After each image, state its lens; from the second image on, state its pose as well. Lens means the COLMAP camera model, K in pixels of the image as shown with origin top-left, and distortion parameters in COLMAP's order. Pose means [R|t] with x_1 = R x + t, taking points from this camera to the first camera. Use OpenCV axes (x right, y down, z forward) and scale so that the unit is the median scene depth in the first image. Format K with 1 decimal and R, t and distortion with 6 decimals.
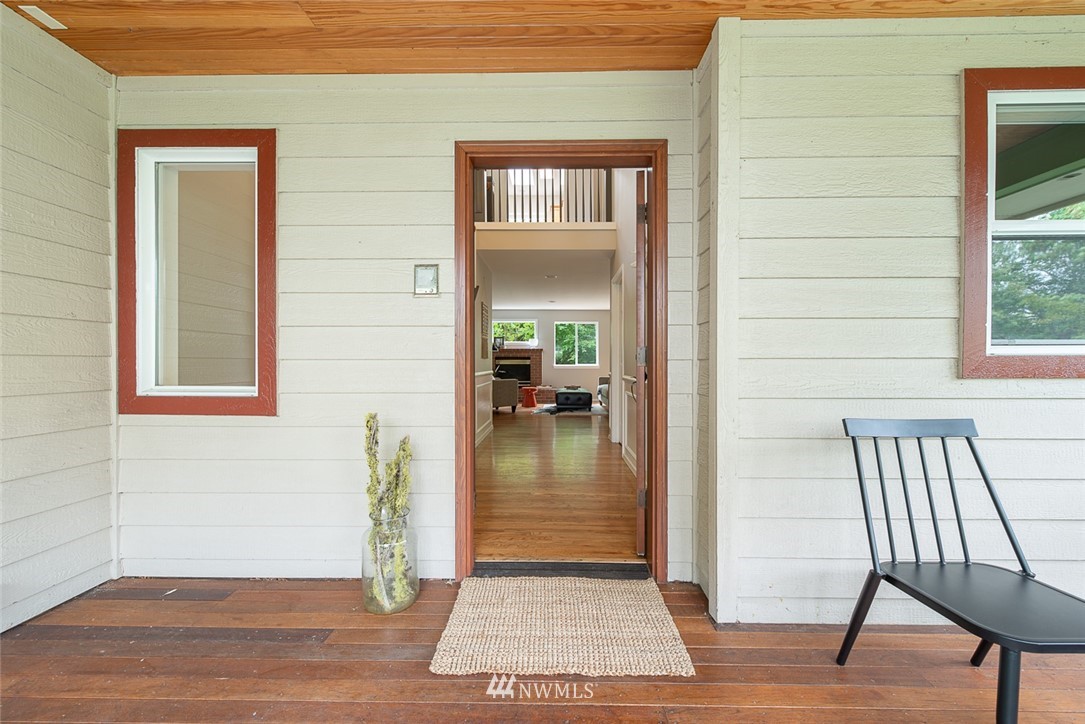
lens RADIAL K [[428.6, 0, 547.0], [0, 428.6, 364.3], [0, 0, 1]] dist [-0.001147, 0.000040]
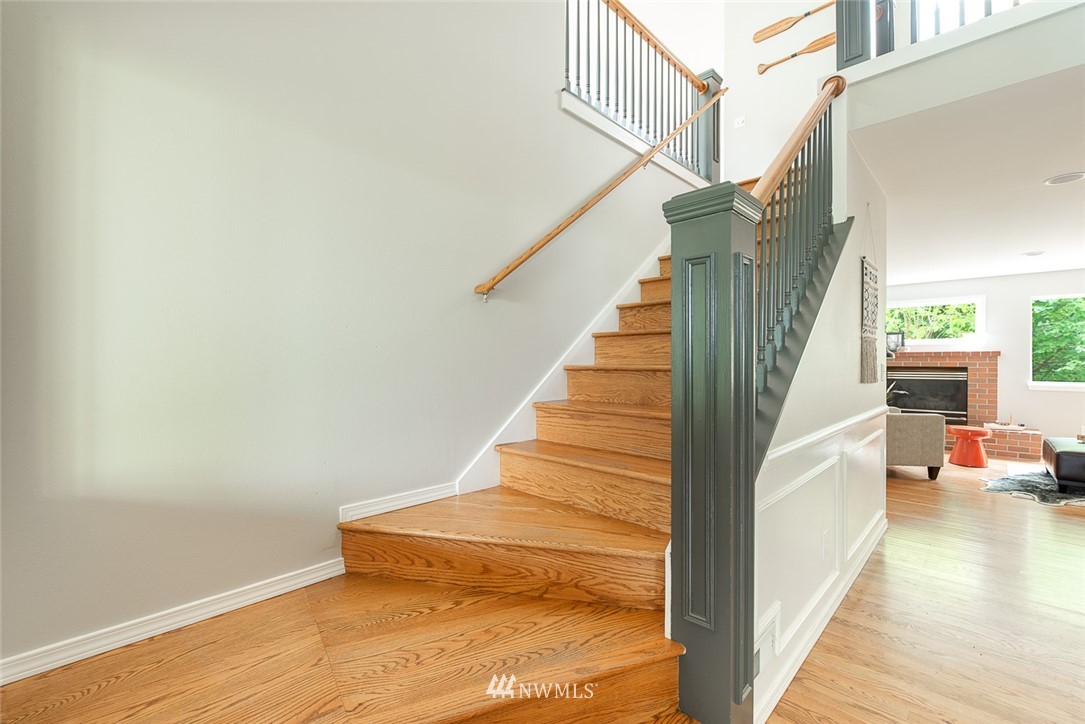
lens RADIAL K [[466.6, 0, 541.6], [0, 466.6, 363.3], [0, 0, 1]] dist [-0.003453, 0.000263]
pose [[0.733459, -0.000685, -0.679734, -0.034130], [-0.005088, 0.999966, -0.006498, -0.015358], [0.679715, 0.008225, 0.733430, 0.215554]]
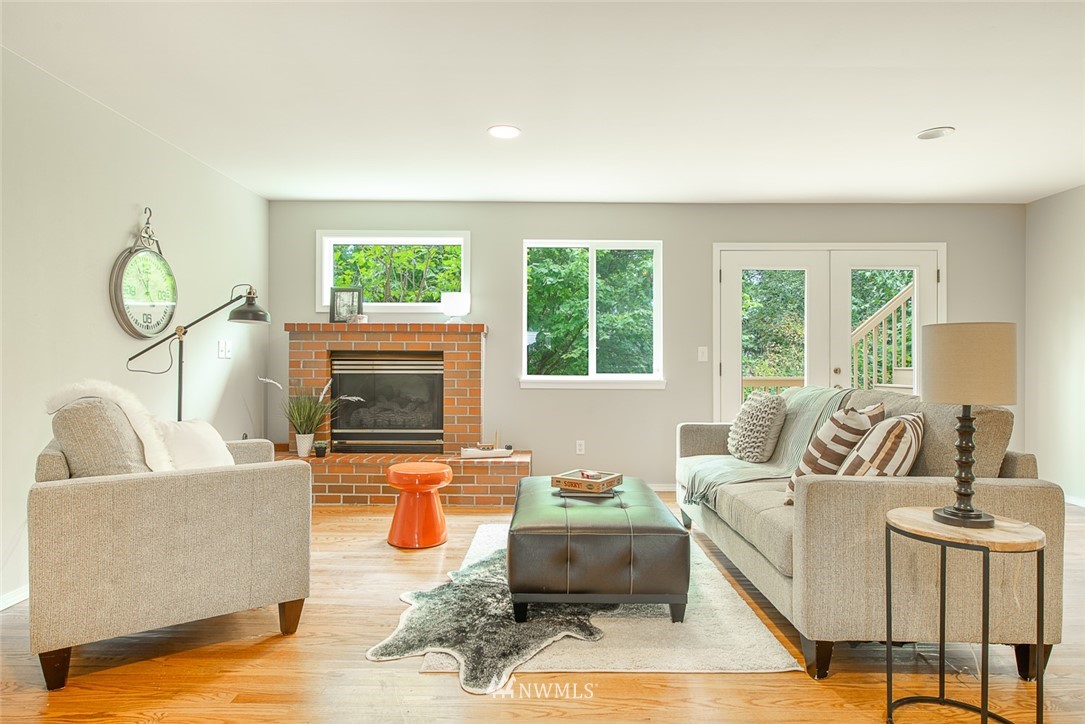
lens RADIAL K [[616.0, 0, 543.0], [0, 616.0, 361.0], [0, 0, 1]] dist [0.000598, -0.000015]
pose [[0.999870, 0.004843, 0.015348, 0.025114], [-0.004782, 0.999981, -0.003996, -0.008846], [-0.015367, 0.003923, 0.999874, 0.559882]]
